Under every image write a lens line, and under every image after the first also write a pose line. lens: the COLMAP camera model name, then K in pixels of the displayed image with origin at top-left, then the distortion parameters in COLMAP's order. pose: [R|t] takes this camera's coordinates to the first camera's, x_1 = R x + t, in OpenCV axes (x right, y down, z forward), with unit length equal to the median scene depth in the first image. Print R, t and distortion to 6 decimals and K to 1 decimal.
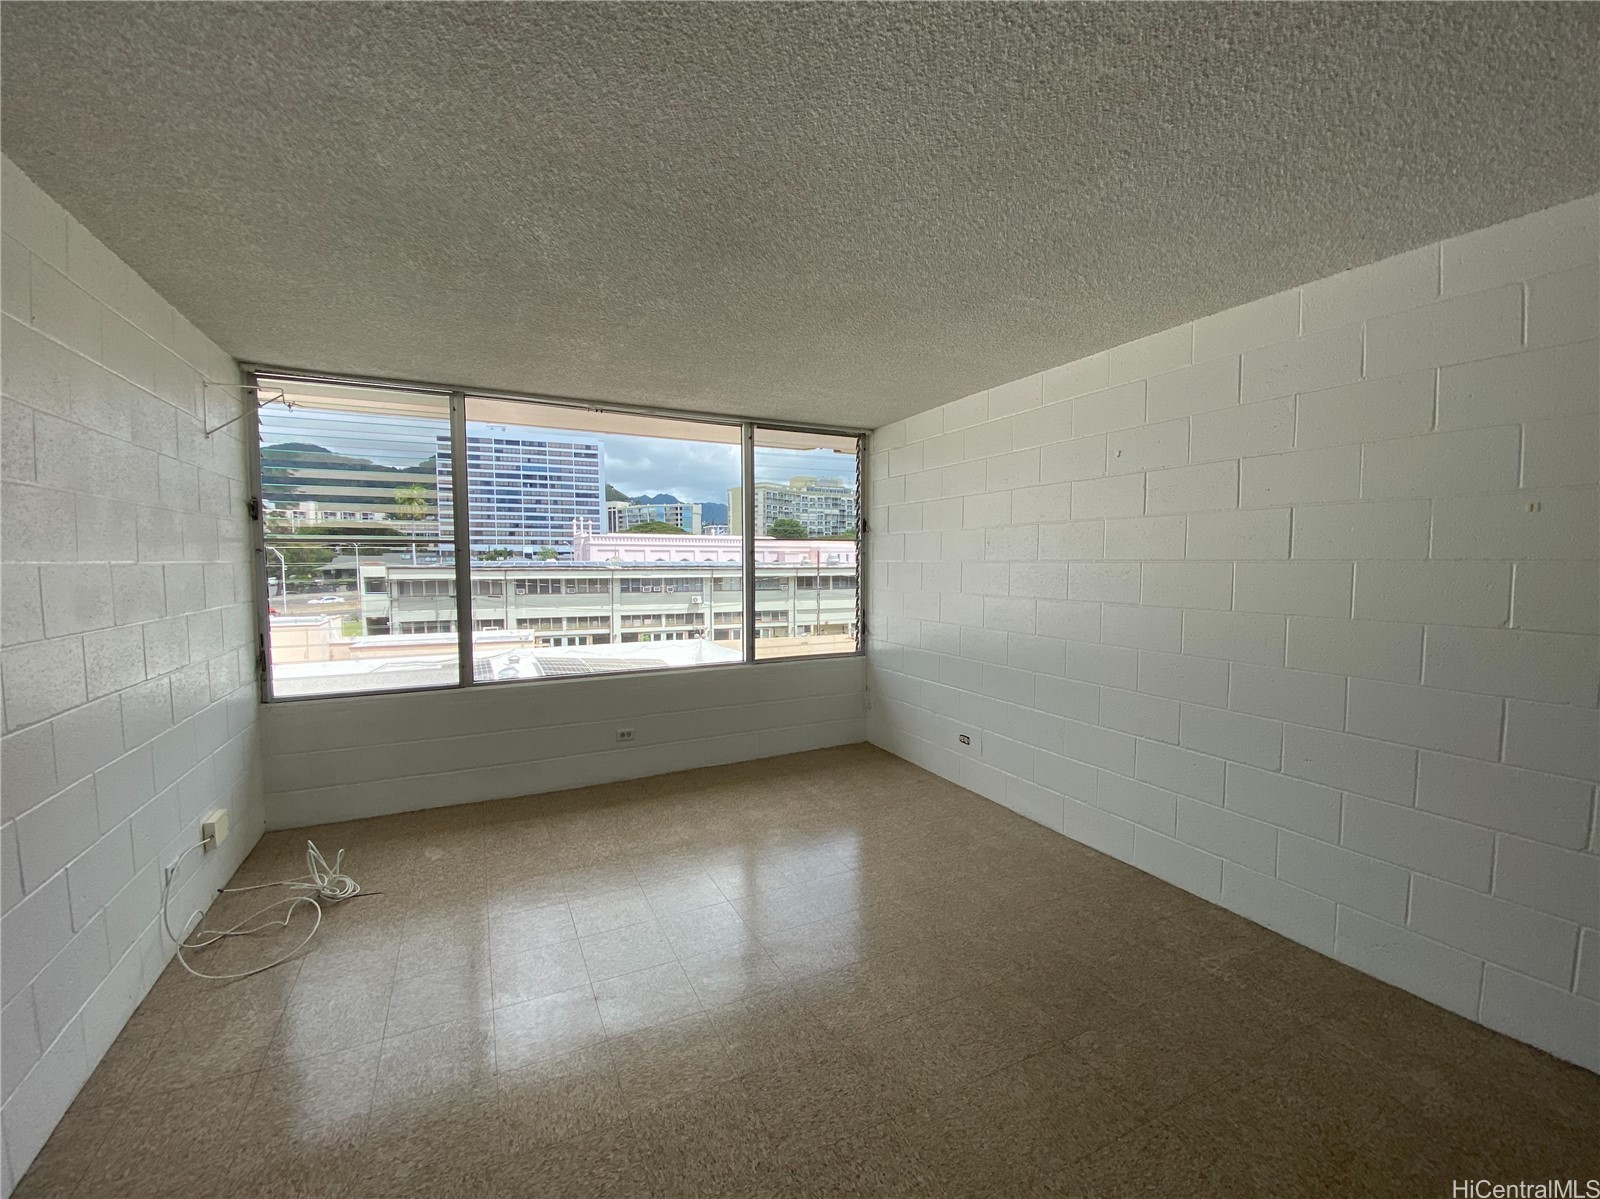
lens RADIAL K [[645.5, 0, 842.2], [0, 645.5, 597.8], [0, 0, 1]] dist [0.000869, -0.008859]
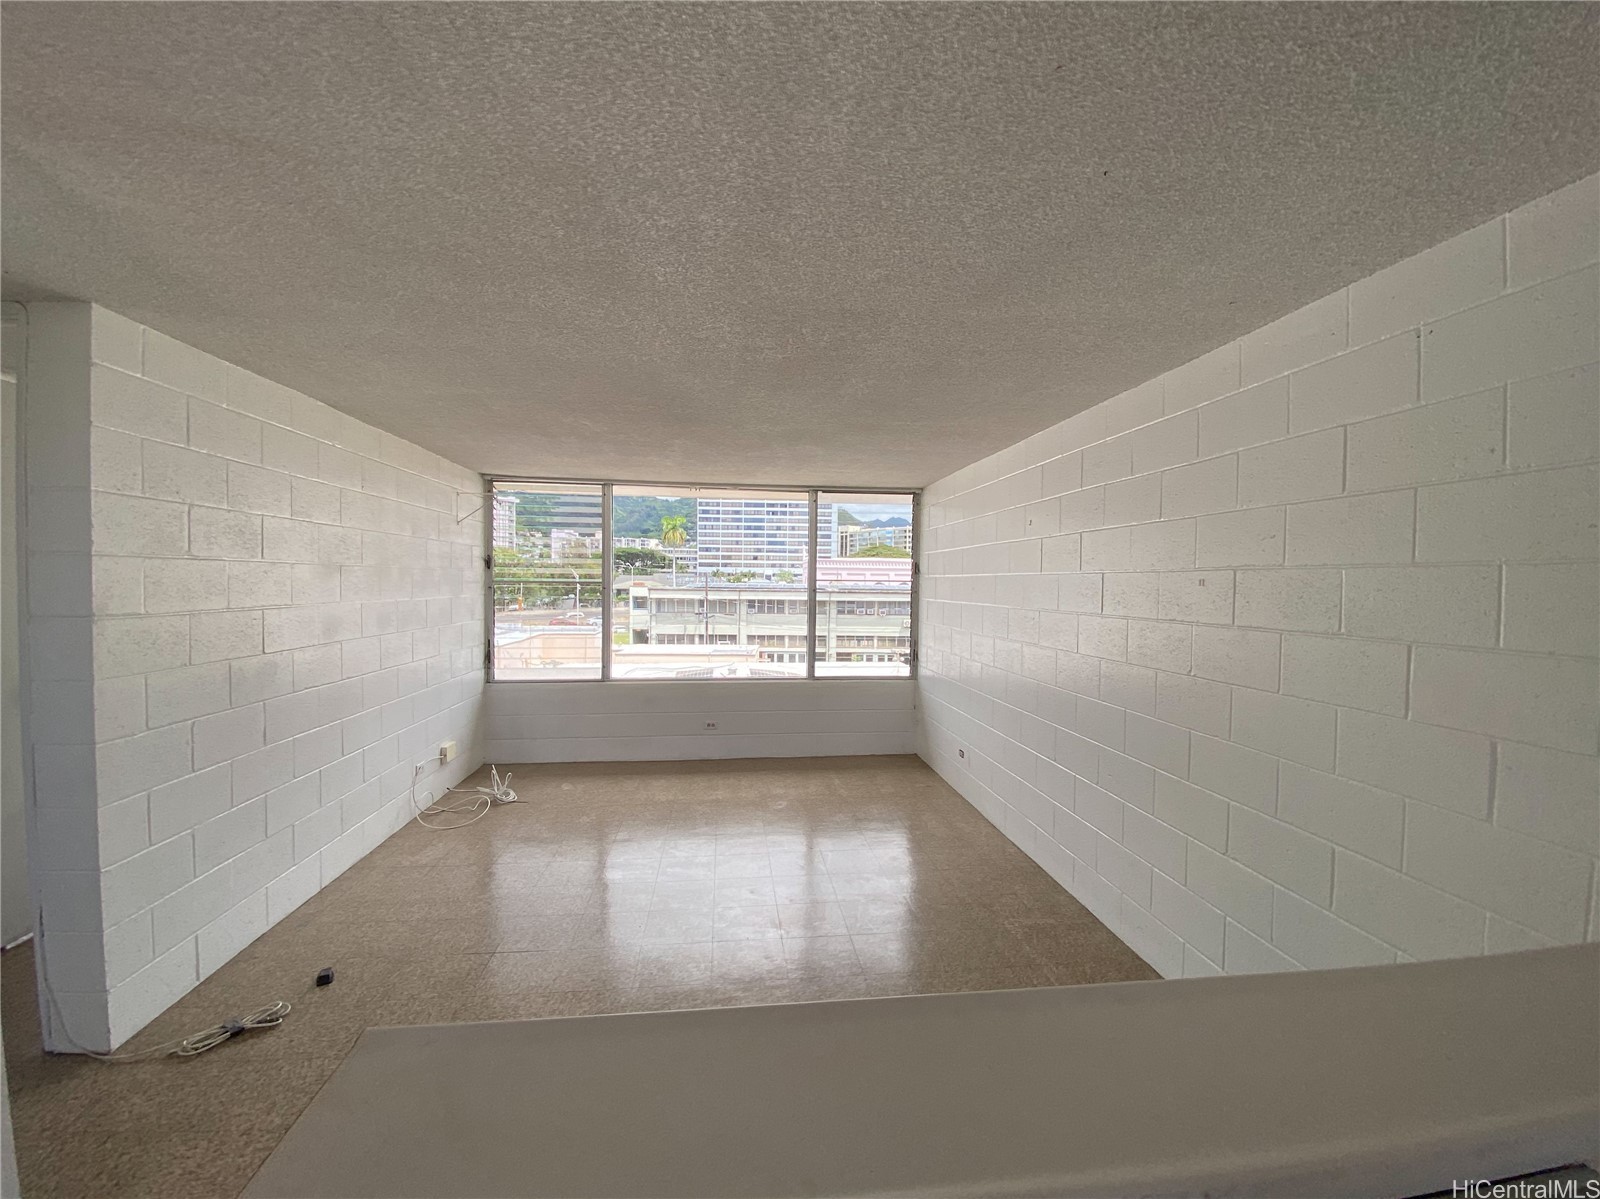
lens RADIAL K [[654.0, 0, 849.9], [0, 654.0, 598.6], [0, 0, 1]] dist [0.002110, -0.011944]
pose [[0.946589, 0.021195, -0.321746, 0.314392], [-0.032898, 0.998979, -0.030977, -0.016561], [0.320761, 0.039907, 0.946319, -0.174904]]
